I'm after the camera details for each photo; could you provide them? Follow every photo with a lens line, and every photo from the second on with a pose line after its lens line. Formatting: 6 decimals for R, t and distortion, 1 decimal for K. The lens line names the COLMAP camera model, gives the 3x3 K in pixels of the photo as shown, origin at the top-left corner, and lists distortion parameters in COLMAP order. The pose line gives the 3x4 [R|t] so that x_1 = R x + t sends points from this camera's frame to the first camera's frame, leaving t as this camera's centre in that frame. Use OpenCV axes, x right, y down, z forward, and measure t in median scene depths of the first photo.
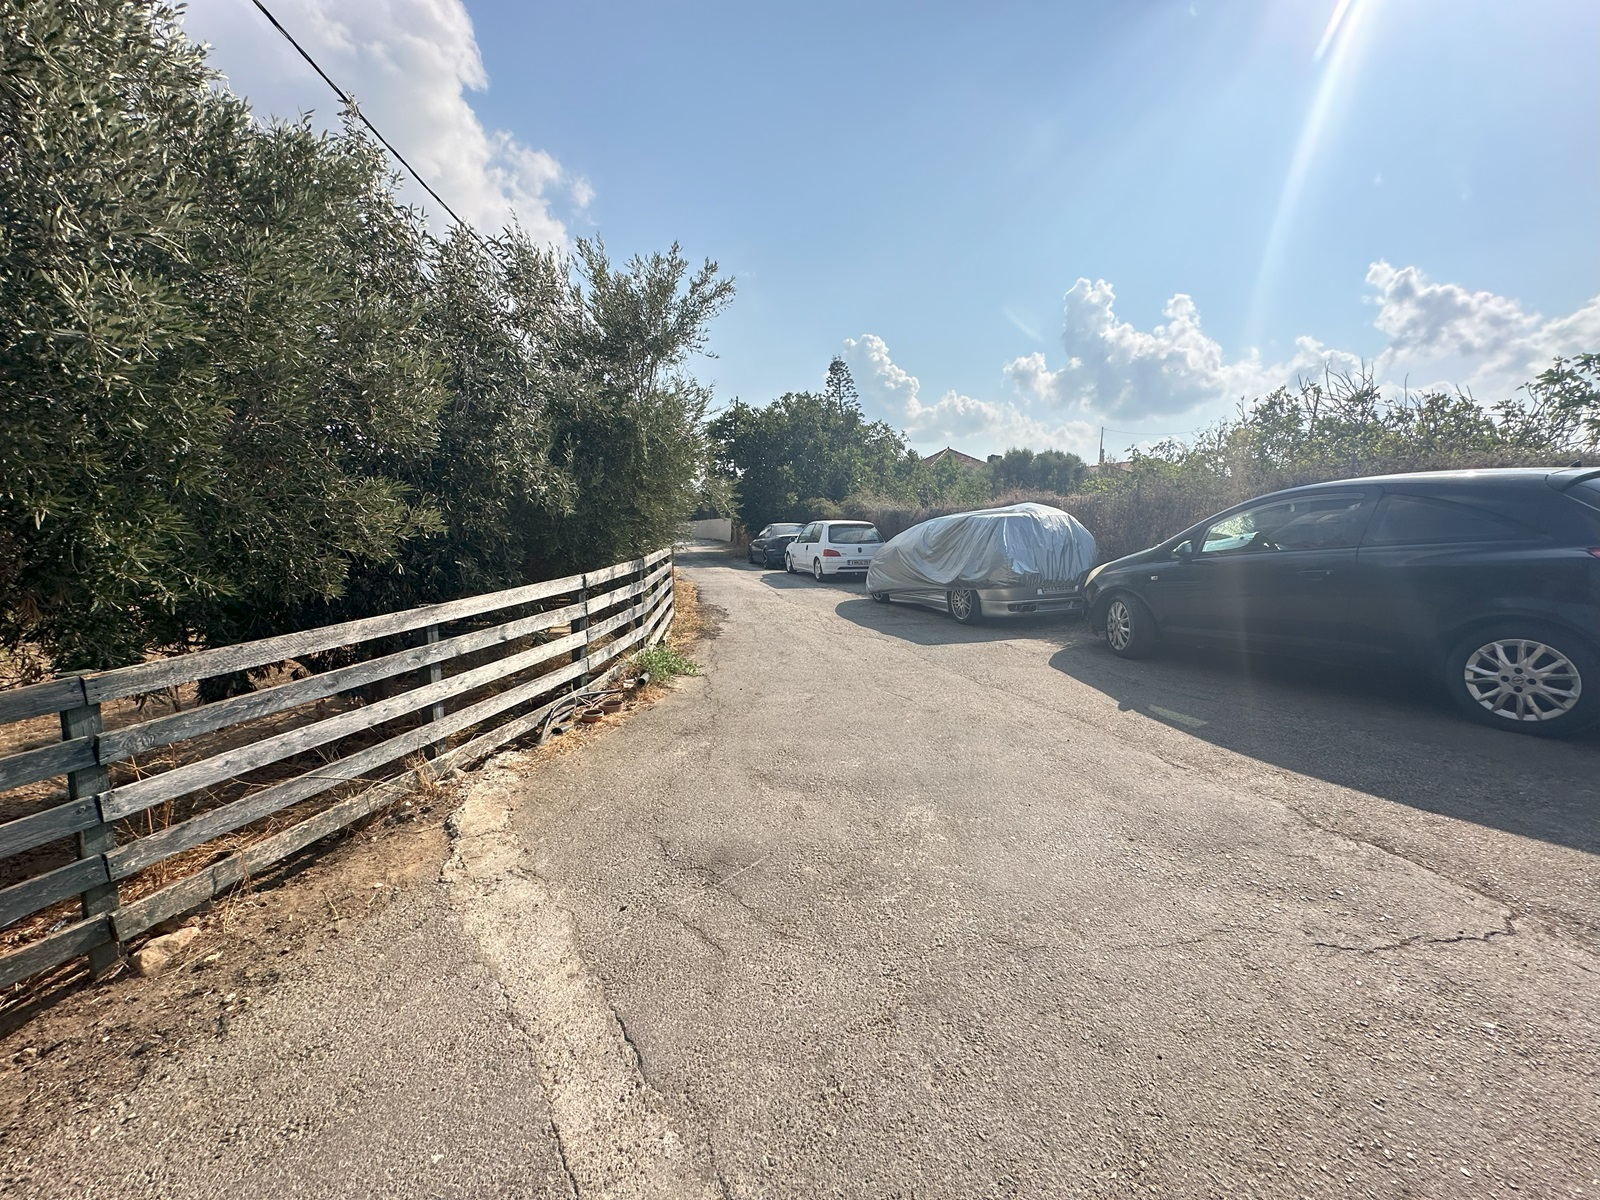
lens RADIAL K [[643.5, 0, 800.3], [0, 643.5, 597.0], [0, 0, 1]] dist [0.001691, 0.000508]
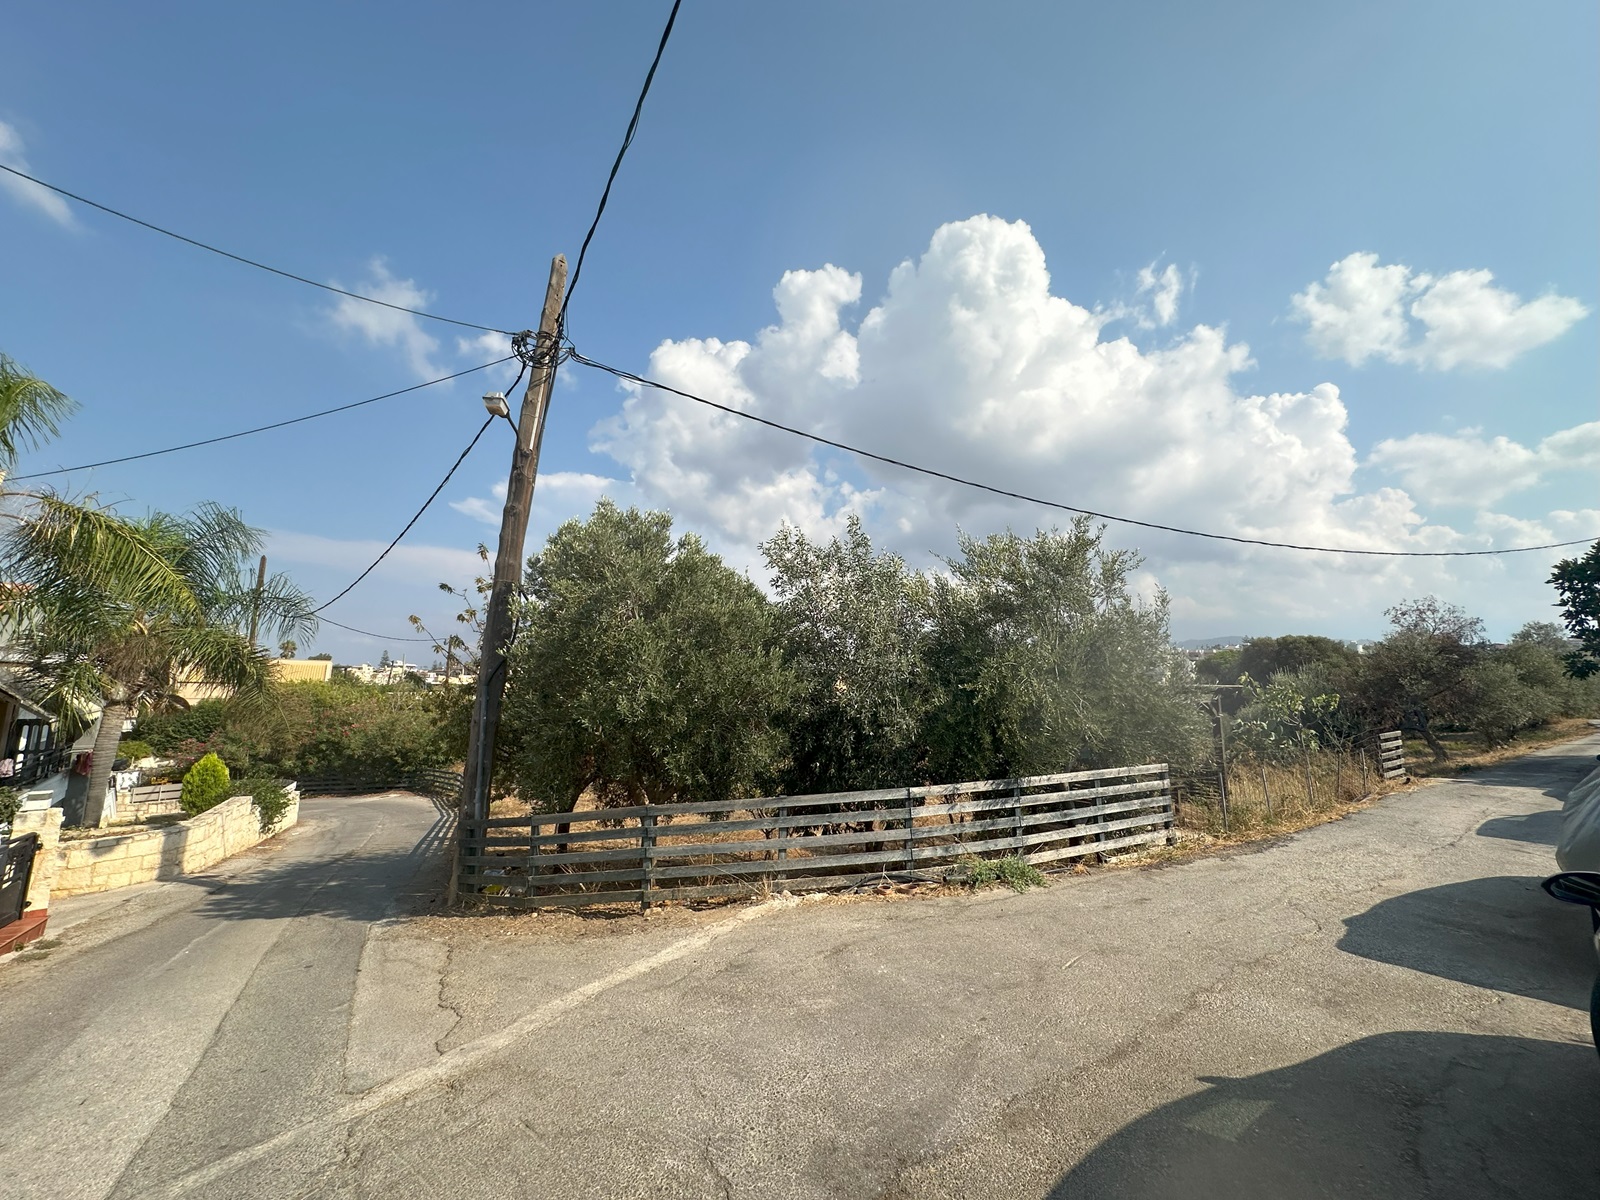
lens RADIAL K [[643.5, 0, 799.9], [0, 643.5, 600.2], [0, 0, 1]] dist [0.001691, 0.000508]
pose [[0.364204, -0.134867, -0.921502, 1.393927], [-0.100707, 0.977954, -0.182931, -0.229197], [0.925858, 0.159426, 0.342593, 0.289138]]
